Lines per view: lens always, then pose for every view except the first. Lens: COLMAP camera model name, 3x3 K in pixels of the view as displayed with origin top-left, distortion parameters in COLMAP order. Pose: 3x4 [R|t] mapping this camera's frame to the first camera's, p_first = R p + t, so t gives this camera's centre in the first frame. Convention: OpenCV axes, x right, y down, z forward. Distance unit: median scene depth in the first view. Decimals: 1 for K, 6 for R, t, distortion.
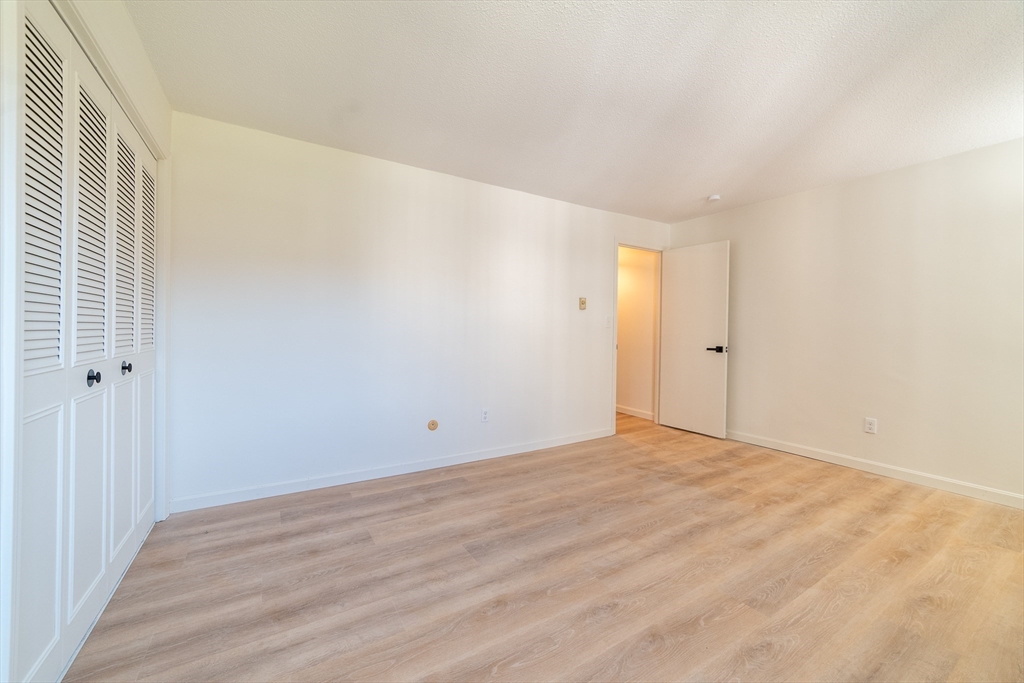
lens RADIAL K [[398.9, 0, 517.6], [0, 398.9, 326.4], [0, 0, 1]] dist [-0.021535, 0.007746]
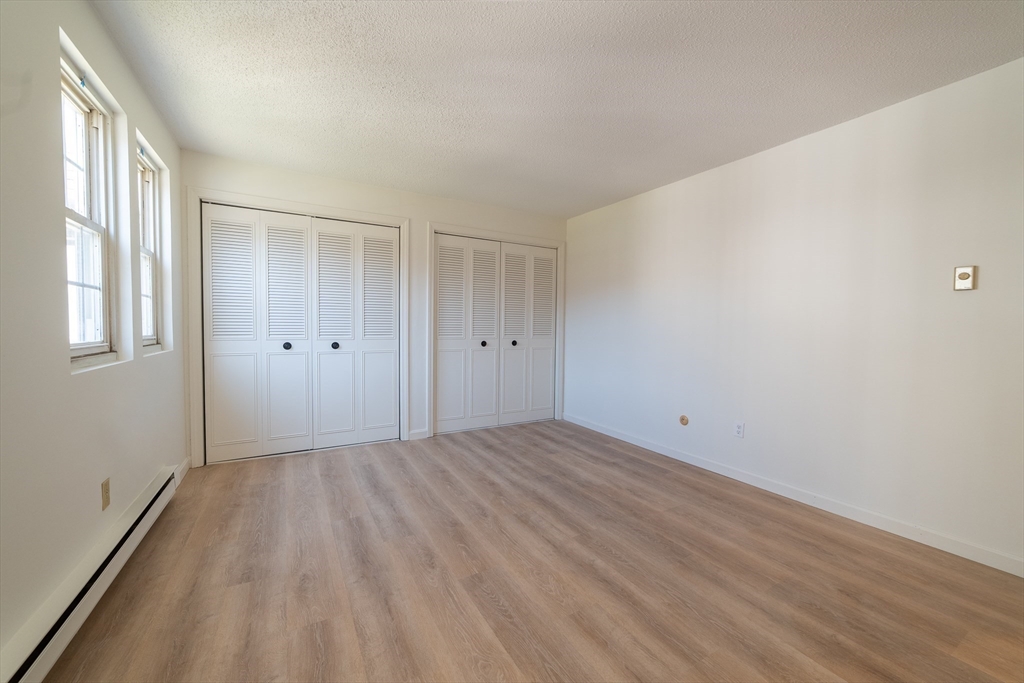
lens RADIAL K [[398.9, 0, 511.2], [0, 398.9, 340.6], [0, 0, 1]] dist [-0.021535, 0.007746]
pose [[-0.039094, 0.025041, -0.998922, 1.261201], [-0.005596, 0.999665, 0.025279, 0.016971], [0.999220, 0.006578, -0.038941, 0.857714]]
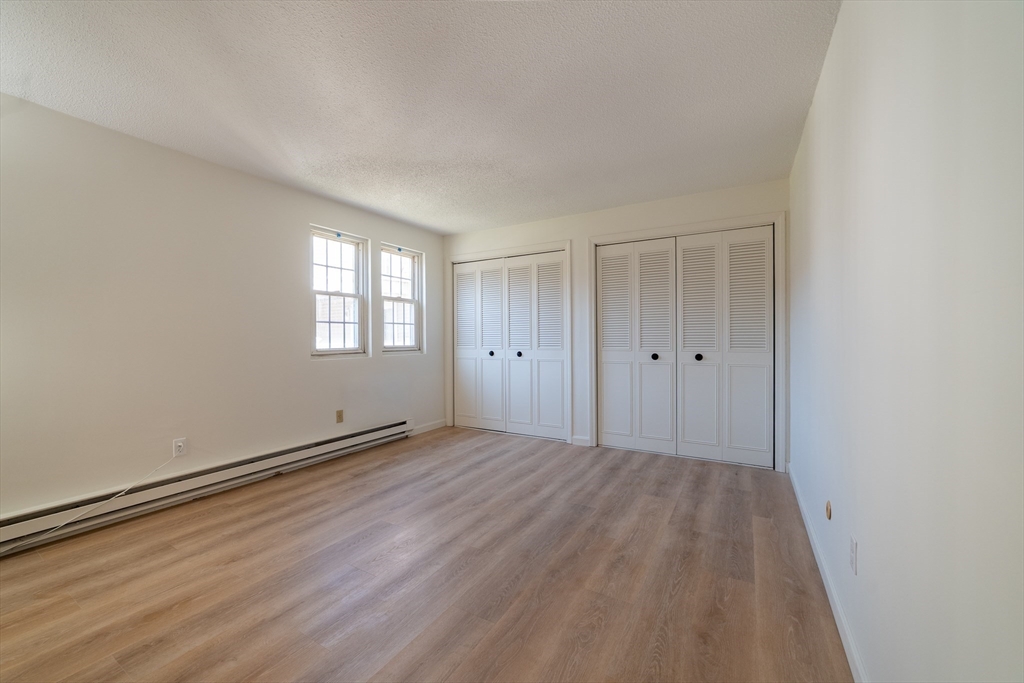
lens RADIAL K [[398.9, 0, 509.8], [0, 398.9, 337.0], [0, 0, 1]] dist [-0.021535, 0.007746]
pose [[-0.894261, -0.004610, -0.447523, 0.641832], [-0.000044, 0.999948, -0.010212, 0.015477], [0.447547, -0.009113, -0.894214, 1.912092]]
